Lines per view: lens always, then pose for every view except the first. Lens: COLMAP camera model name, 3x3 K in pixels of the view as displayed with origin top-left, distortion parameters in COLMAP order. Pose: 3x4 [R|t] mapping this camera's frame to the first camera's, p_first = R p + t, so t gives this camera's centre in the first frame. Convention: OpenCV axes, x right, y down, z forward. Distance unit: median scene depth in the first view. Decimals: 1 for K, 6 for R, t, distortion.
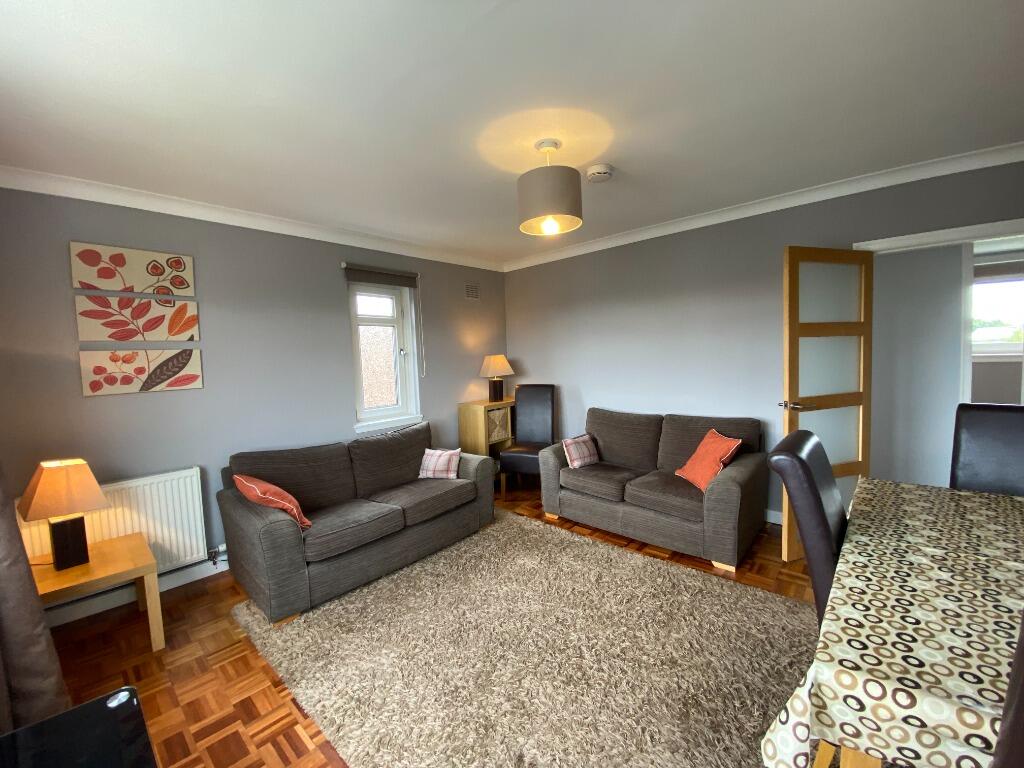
lens RADIAL K [[414.1, 0, 512.0], [0, 414.1, 384.0], [0, 0, 1]] dist [-0.000451, -0.000317]
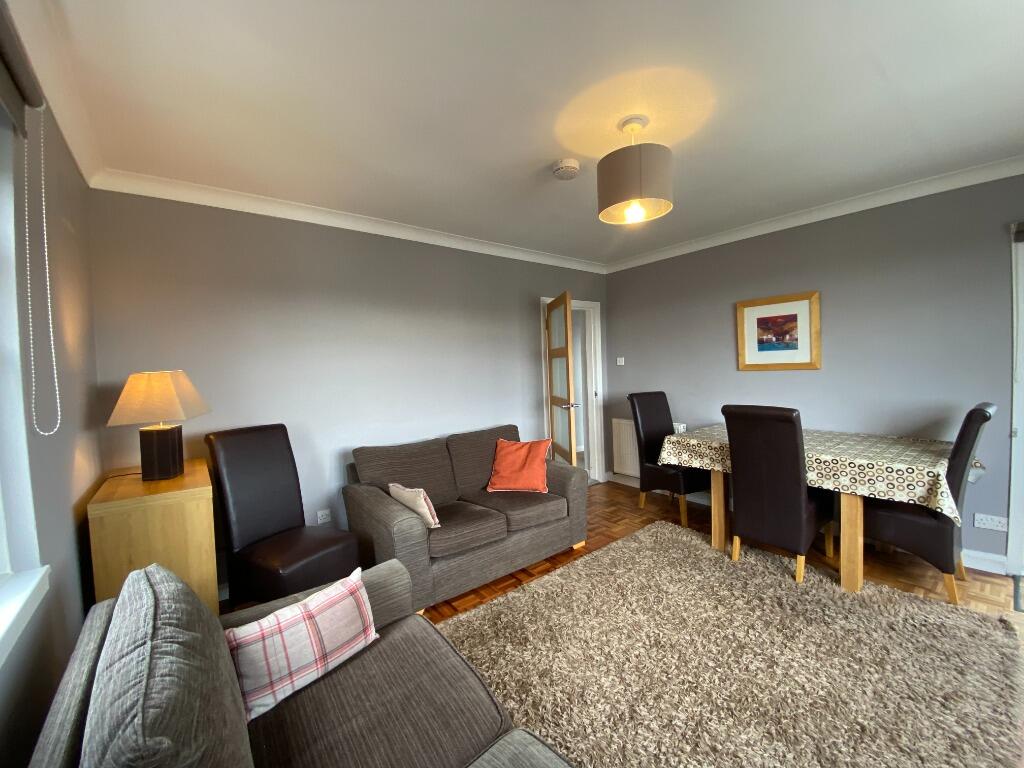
lens RADIAL K [[414.1, 0, 512.0], [0, 414.1, 384.0], [0, 0, 1]] dist [-0.000451, -0.000317]
pose [[0.180458, -0.011162, 0.983519, -0.583314], [0.109849, 0.993909, -0.008875, -0.017929], [-0.977429, 0.109640, 0.180585, 0.811906]]
